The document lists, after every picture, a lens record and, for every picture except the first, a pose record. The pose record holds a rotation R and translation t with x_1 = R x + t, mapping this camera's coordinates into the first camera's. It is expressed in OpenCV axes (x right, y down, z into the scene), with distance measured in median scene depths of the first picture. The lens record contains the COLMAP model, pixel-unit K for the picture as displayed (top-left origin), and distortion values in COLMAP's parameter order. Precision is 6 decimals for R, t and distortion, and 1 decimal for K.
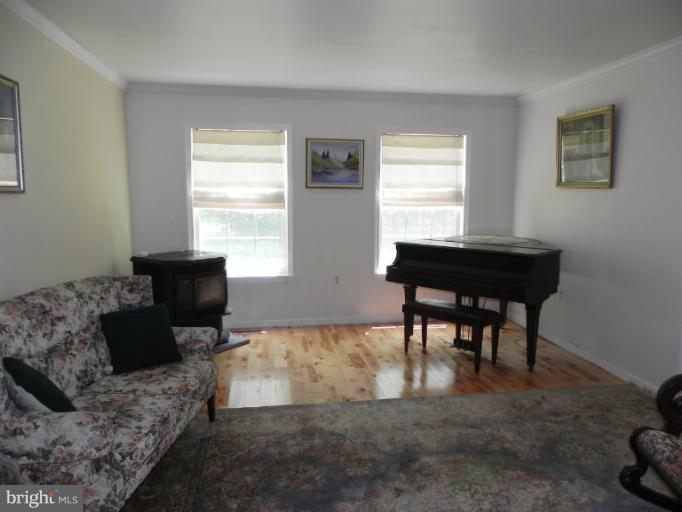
lens RADIAL K [[516.1, 0, 344.1], [0, 516.1, 258.6], [0, 0, 1]] dist [-0.005419, 0.009003]
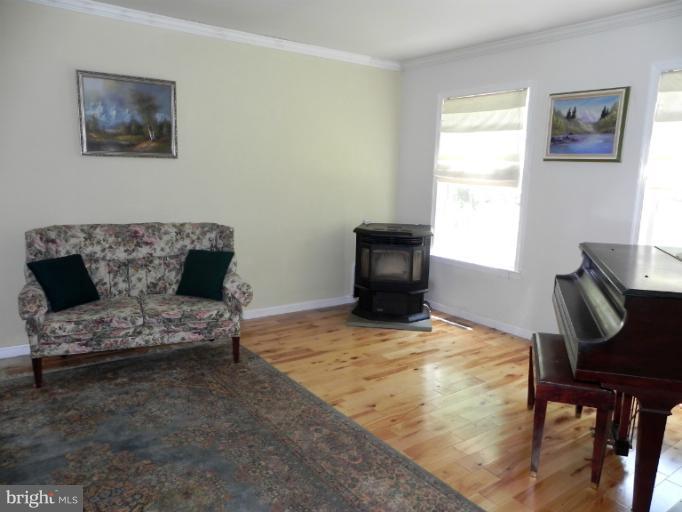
lens RADIAL K [[516.1, 0, 344.3], [0, 516.1, 252.3], [0, 0, 1]] dist [-0.005419, 0.009003]
pose [[0.456777, 0.147364, -0.877291, 0.481433], [-0.138024, 0.985981, 0.093757, -0.035098], [0.878809, 0.078261, 0.470713, 0.397592]]
